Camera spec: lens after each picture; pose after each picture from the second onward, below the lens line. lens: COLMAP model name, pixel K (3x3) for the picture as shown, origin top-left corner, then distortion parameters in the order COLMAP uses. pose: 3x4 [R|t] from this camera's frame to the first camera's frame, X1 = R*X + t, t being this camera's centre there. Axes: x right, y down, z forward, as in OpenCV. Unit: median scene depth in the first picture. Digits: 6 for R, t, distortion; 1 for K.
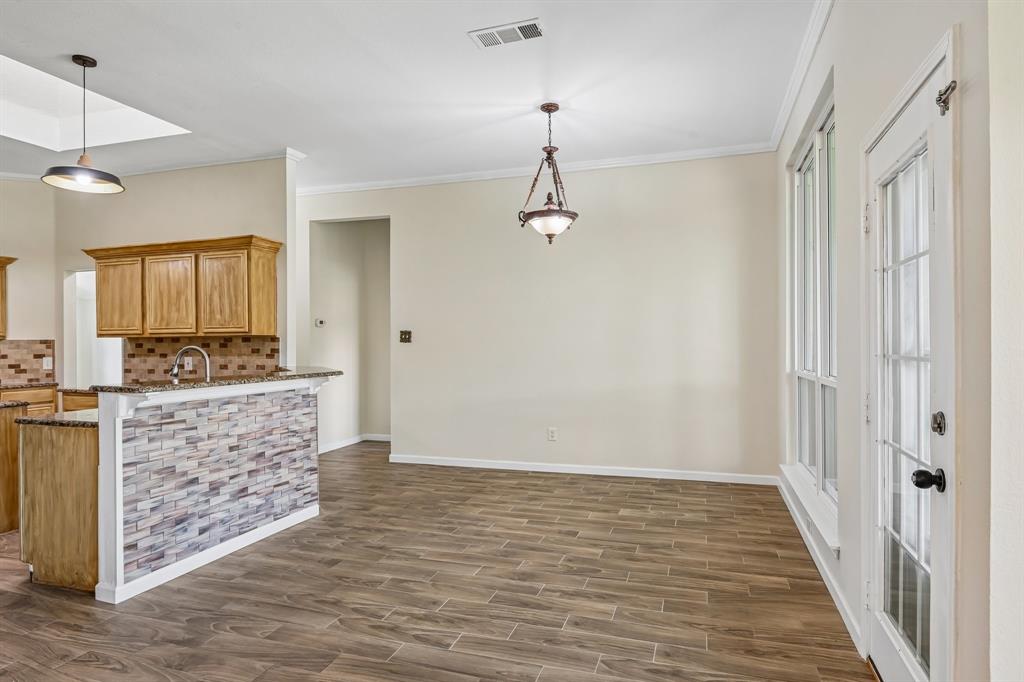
lens RADIAL K [[561.4, 0, 525.3], [0, 561.4, 348.0], [0, 0, 1]] dist [-0.000014, -0.008943]
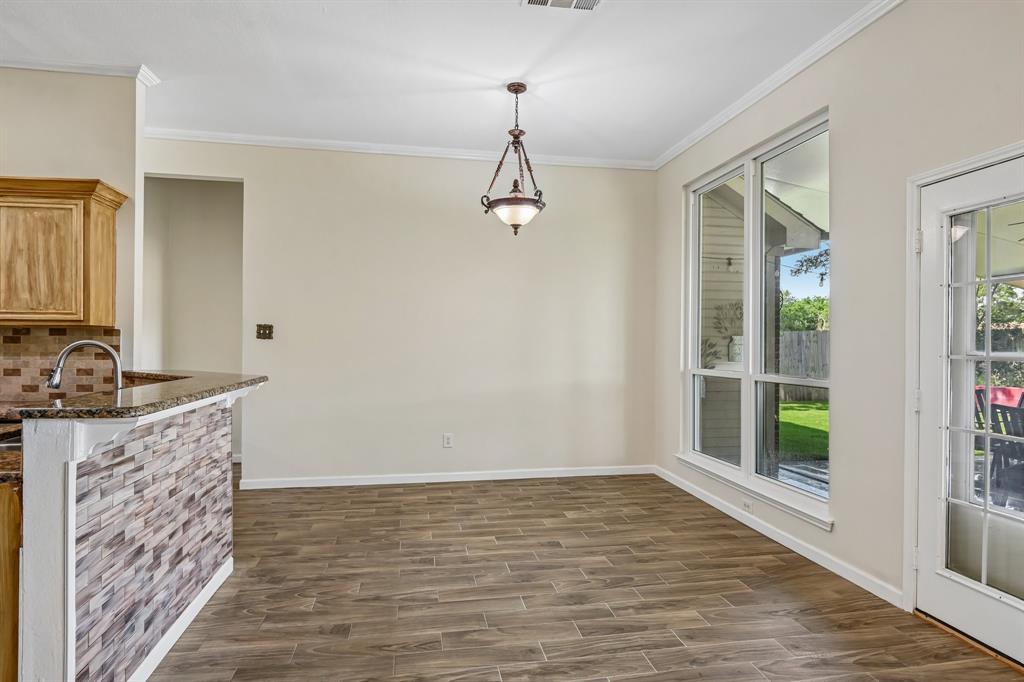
lens RADIAL K [[561.4, 0, 511.3], [0, 561.4, 346.3], [0, 0, 1]] dist [-0.000014, -0.008943]
pose [[0.893424, 0.008316, 0.449137, -0.377410], [-0.007105, 0.999965, -0.004381, 0.002335], [-0.449158, 0.000723, 0.893452, 0.176500]]
